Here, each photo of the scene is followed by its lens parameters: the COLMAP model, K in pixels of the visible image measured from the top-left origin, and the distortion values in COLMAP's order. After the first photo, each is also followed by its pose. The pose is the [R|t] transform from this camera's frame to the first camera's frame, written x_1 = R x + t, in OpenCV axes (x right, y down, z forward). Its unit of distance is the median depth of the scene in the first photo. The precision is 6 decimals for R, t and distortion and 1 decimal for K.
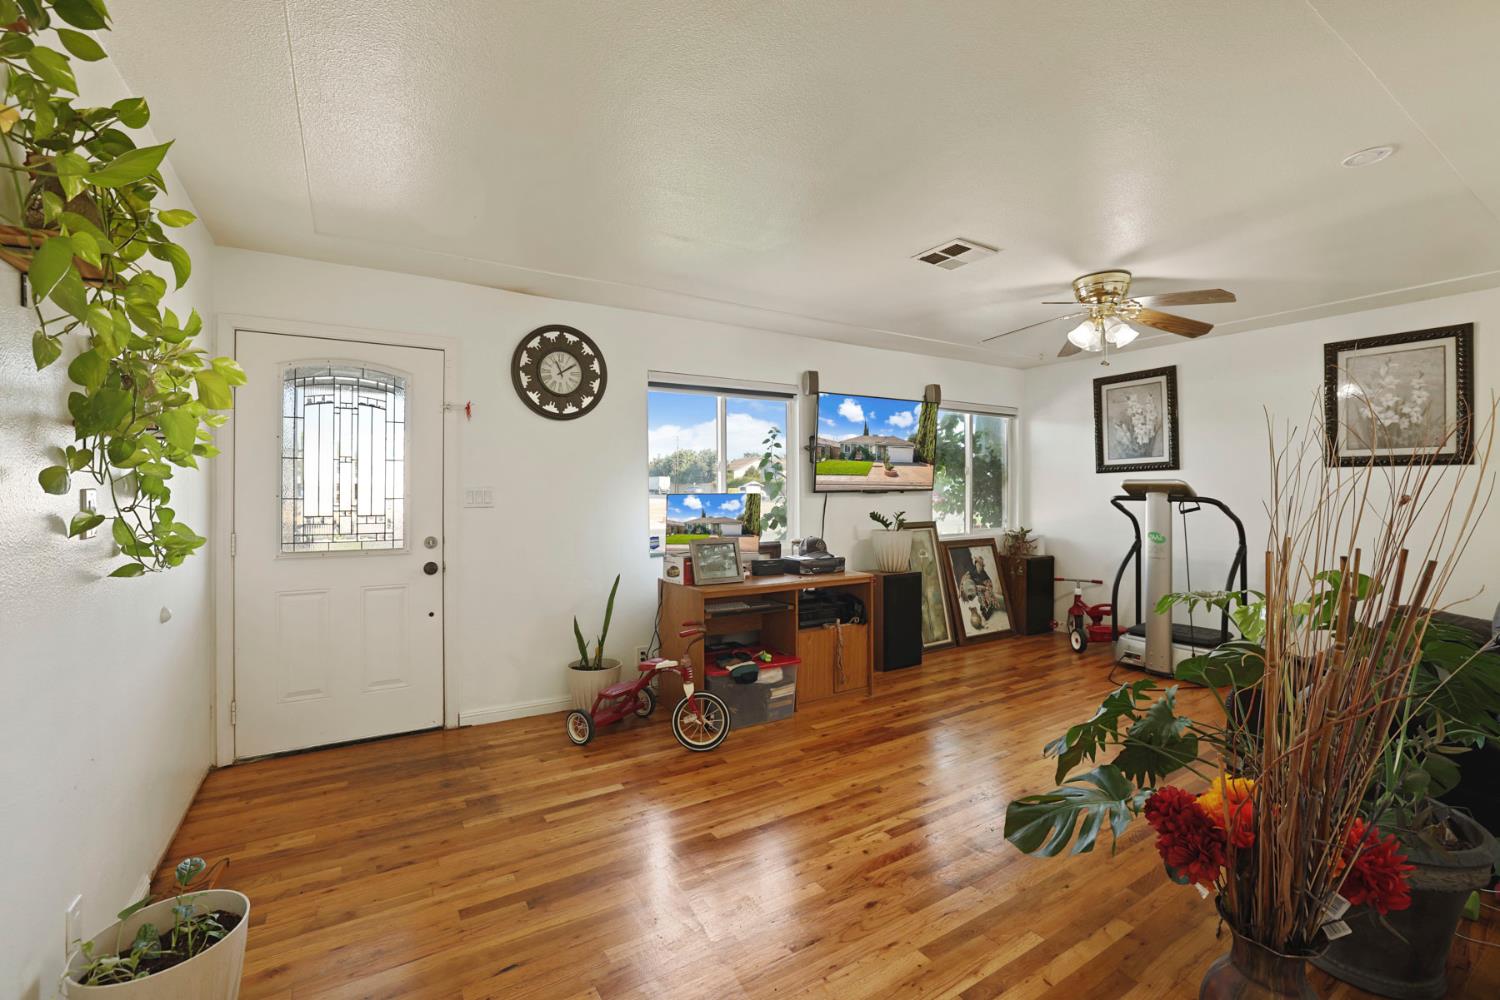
lens RADIAL K [[647.1, 0, 750.9], [0, 647.1, 488.6], [0, 0, 1]] dist [-0.043540, 0.013670]
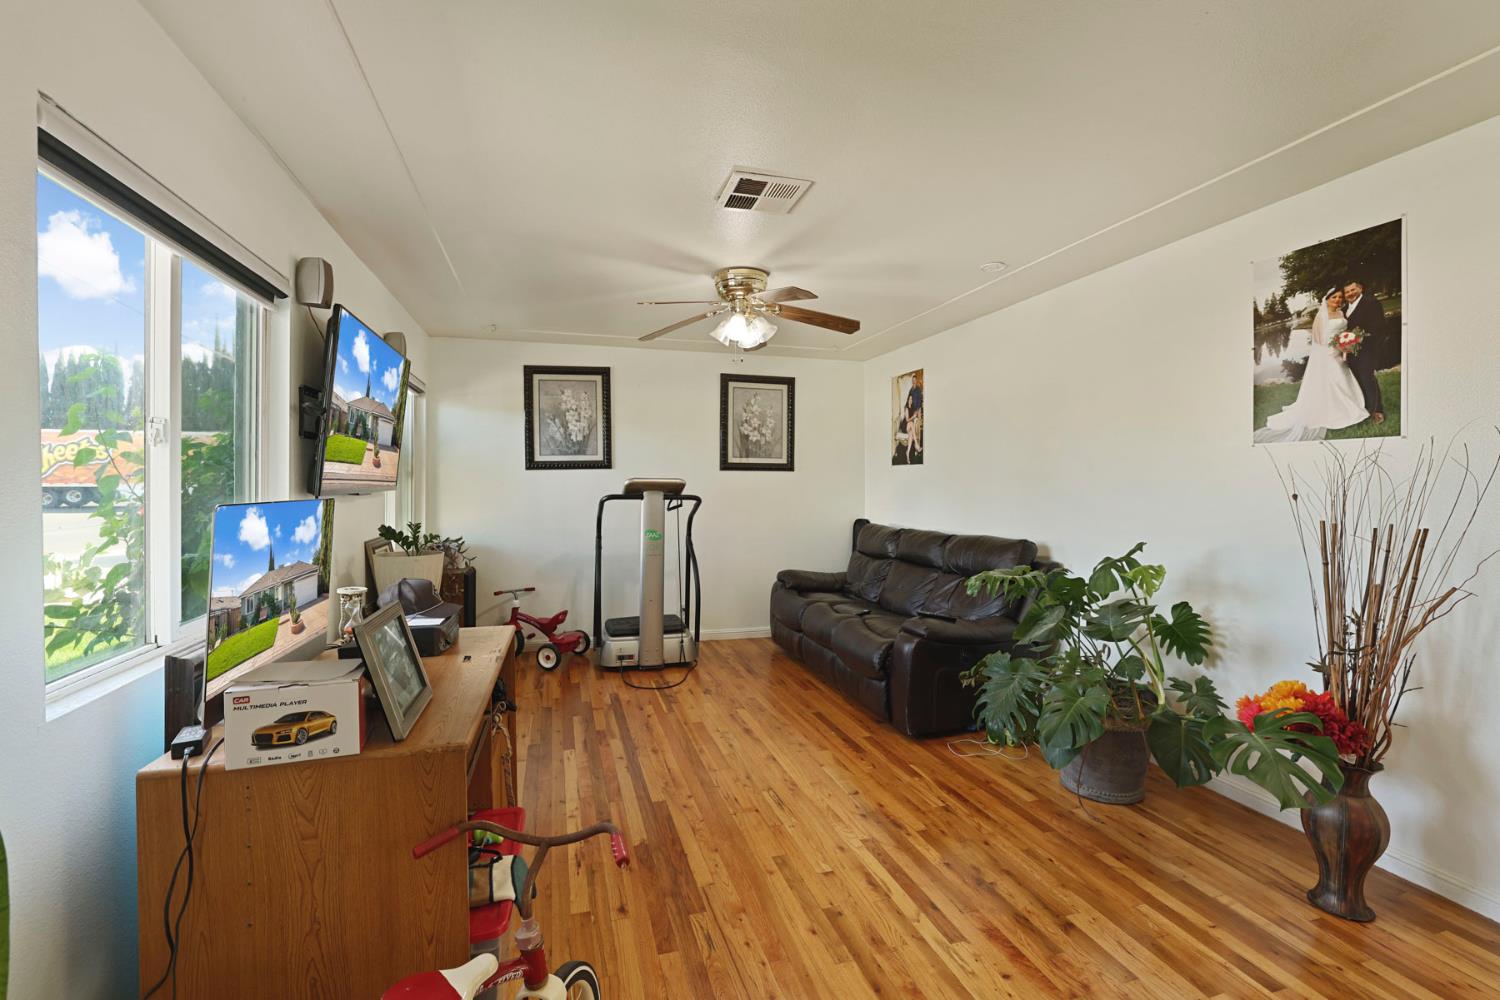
lens RADIAL K [[647.1, 0, 750.9], [0, 647.1, 488.6], [0, 0, 1]] dist [-0.043540, 0.013670]
pose [[0.273623, -0.001945, 0.961835, -0.324428], [-0.002469, 0.999993, 0.002725, -0.000905], [-0.961834, -0.003120, 0.273616, 0.578729]]
